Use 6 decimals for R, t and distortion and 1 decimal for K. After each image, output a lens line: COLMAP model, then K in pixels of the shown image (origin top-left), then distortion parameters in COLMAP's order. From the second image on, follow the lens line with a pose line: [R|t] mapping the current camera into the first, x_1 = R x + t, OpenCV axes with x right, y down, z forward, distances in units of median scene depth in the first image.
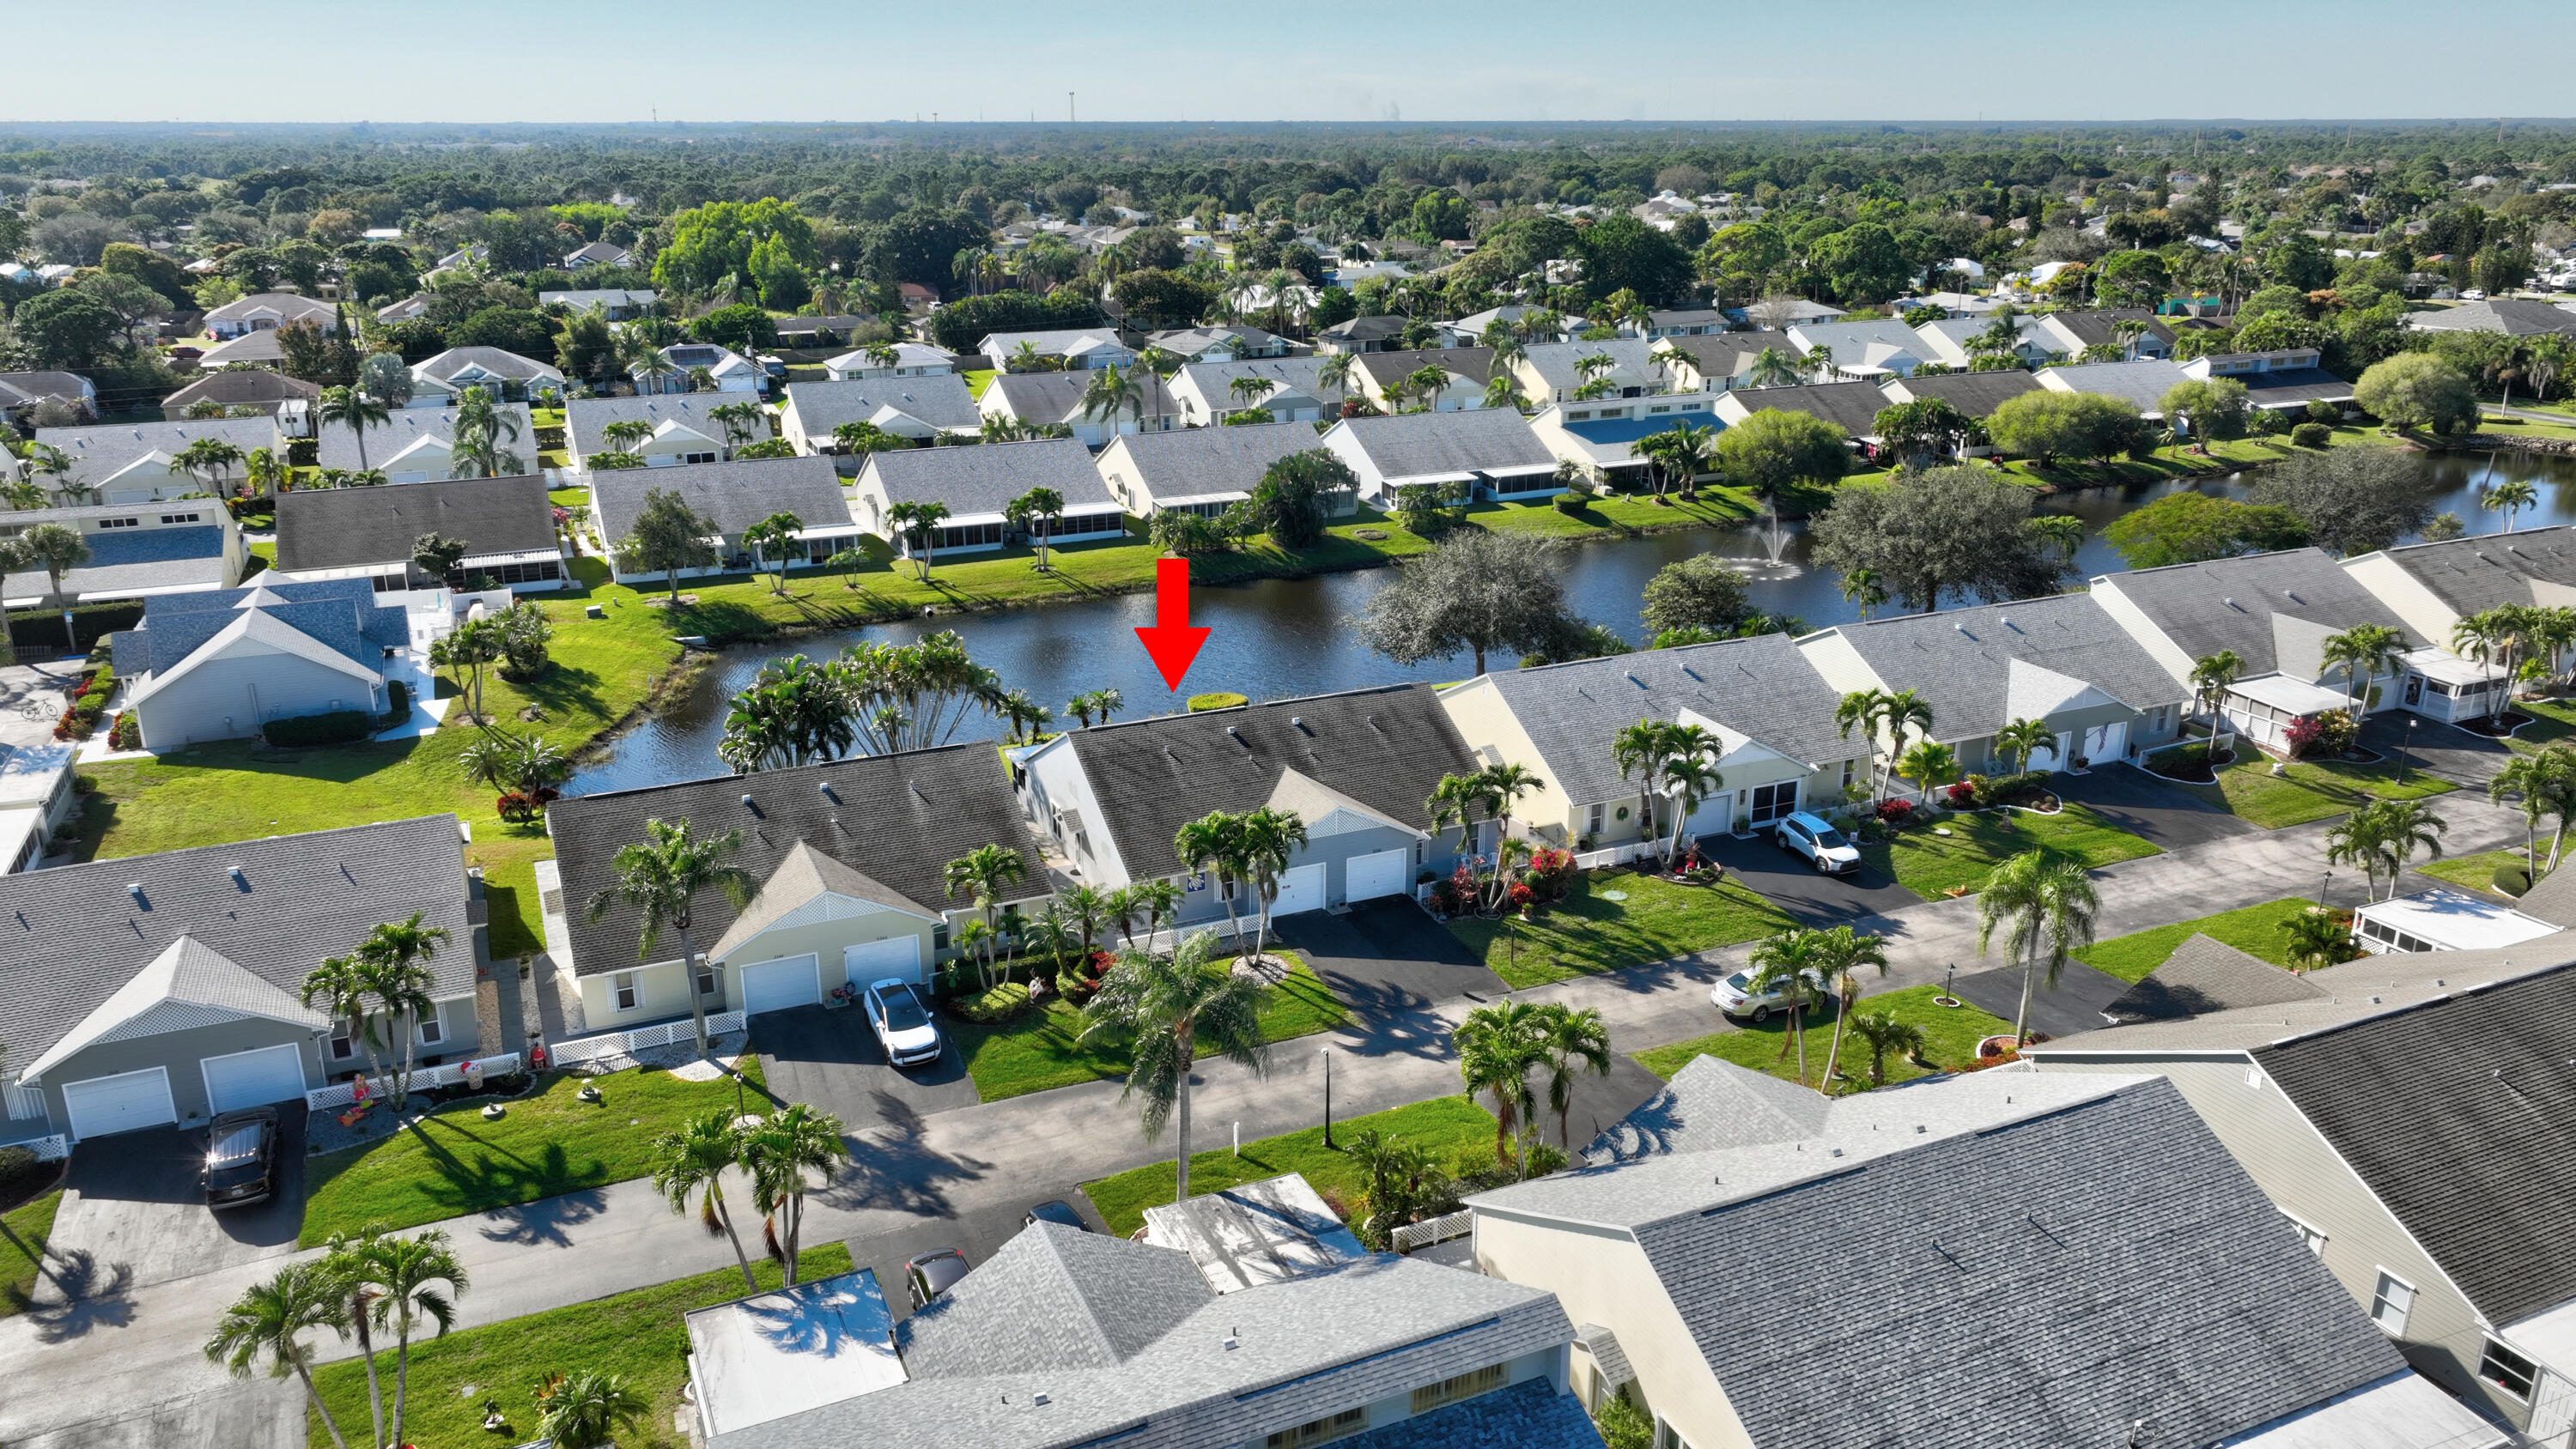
lens RADIAL K [[1824.8, 0, 1294.0], [0, 1824.8, 719.4], [0, 0, 1]] dist [0.000378, 0.013430]
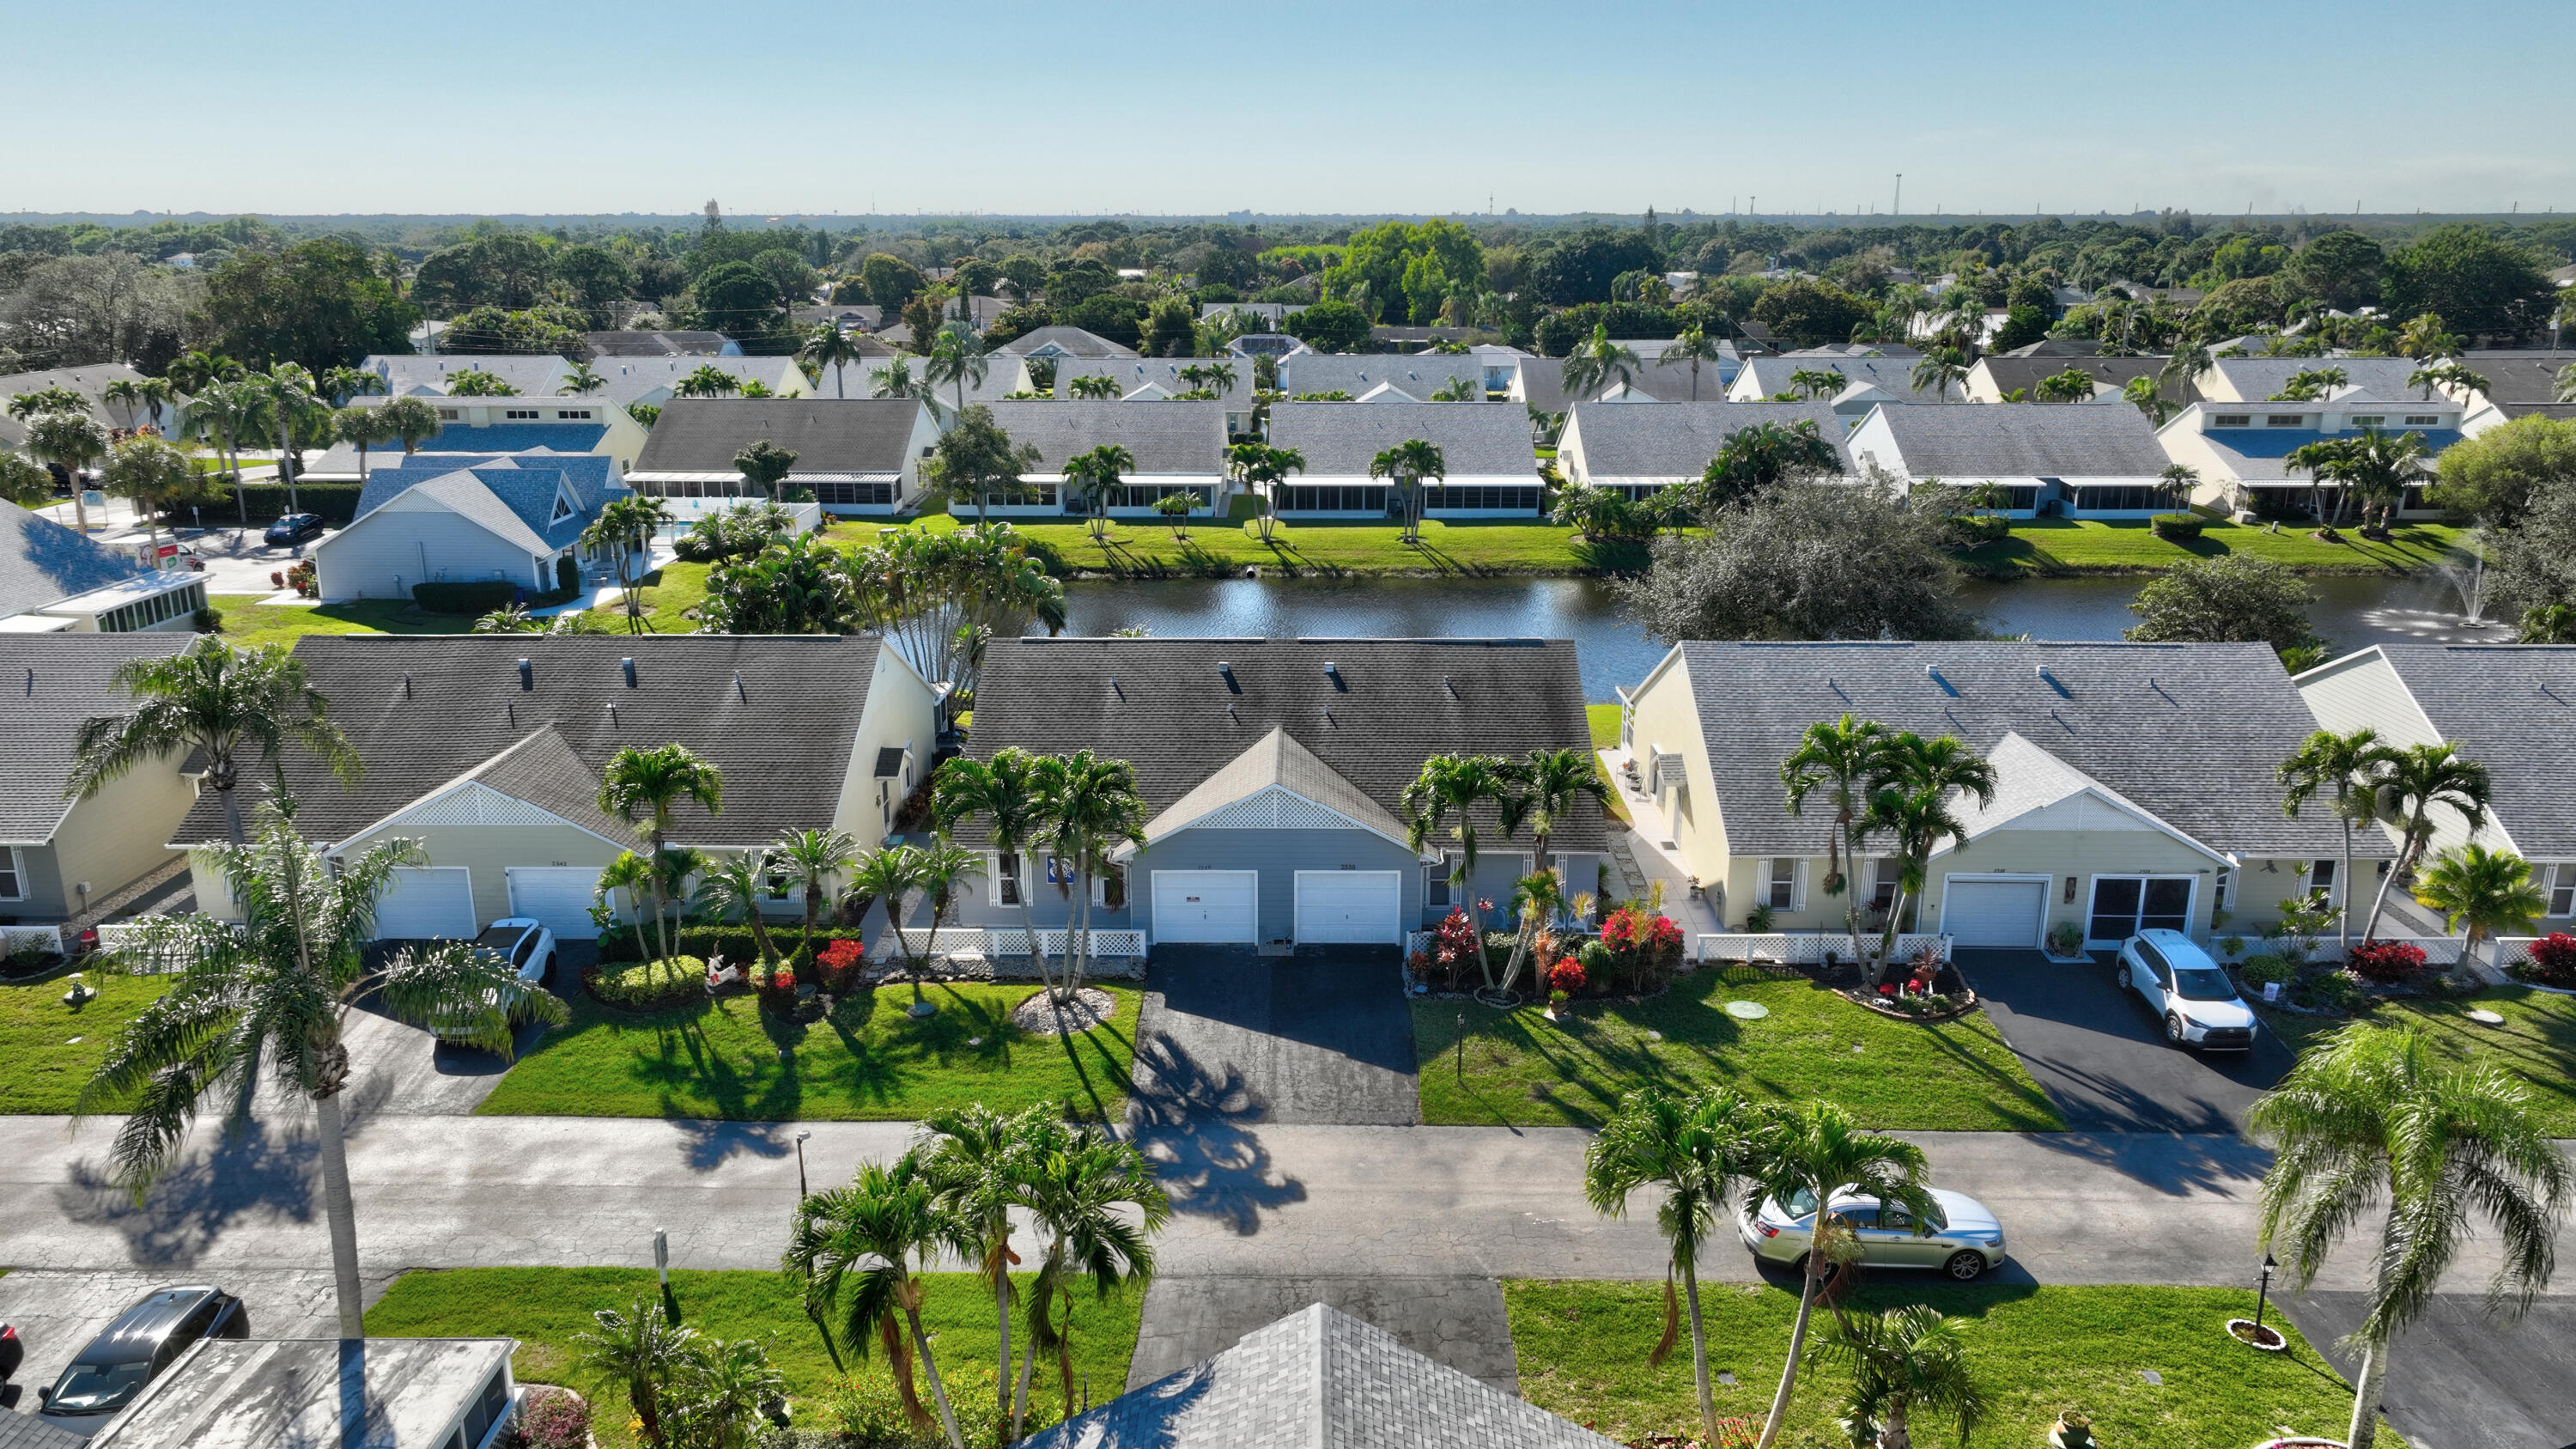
lens RADIAL K [[1825.3, 0, 1285.4], [0, 1825.3, 726.5], [0, 0, 1]] dist [0.000378, 0.013430]
pose [[0.906119, 0.115718, -0.406888, 0.166373], [-0.133543, 0.990921, -0.015578, 0.022365], [0.401391, 0.068453, 0.913345, 0.252386]]
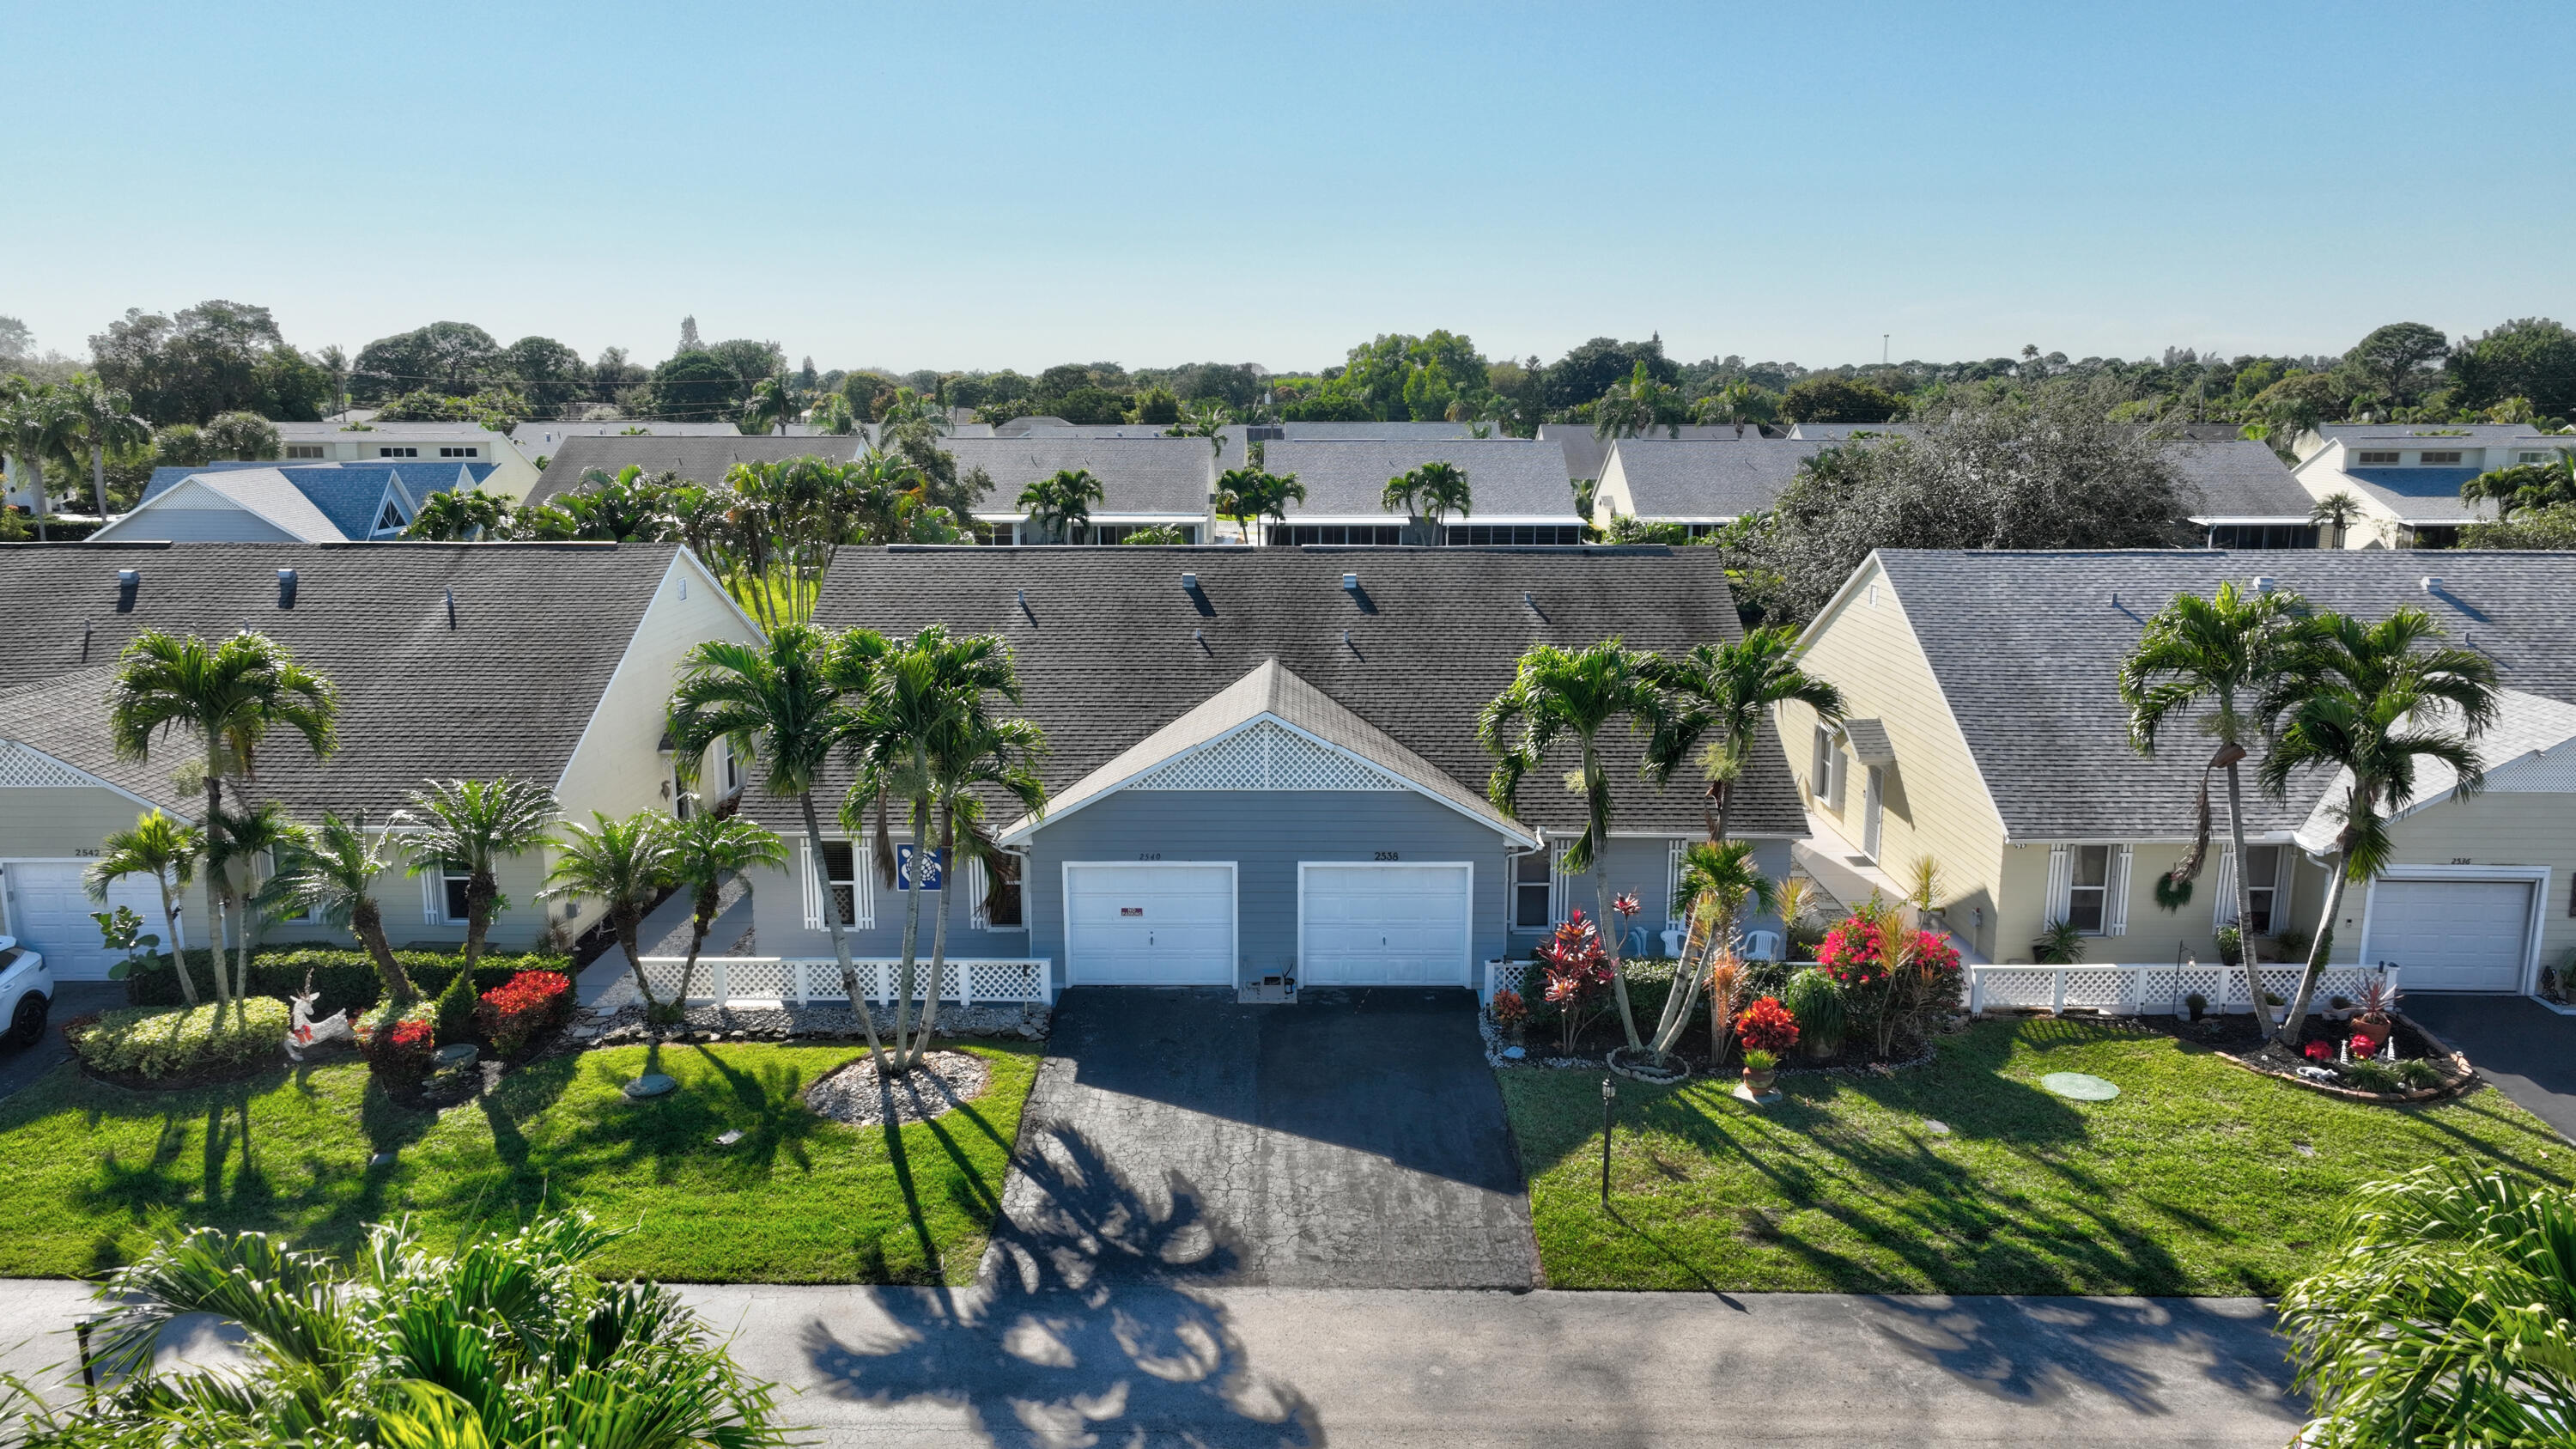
lens RADIAL K [[1825.3, 0, 1285.9], [0, 1825.3, 723.9], [0, 0, 1]] dist [0.000378, 0.013430]
pose [[0.907047, 0.079303, -0.413493, 0.109745], [-0.133105, 0.985743, -0.102928, 0.052560], [0.399435, 0.148399, 0.904671, 0.389877]]
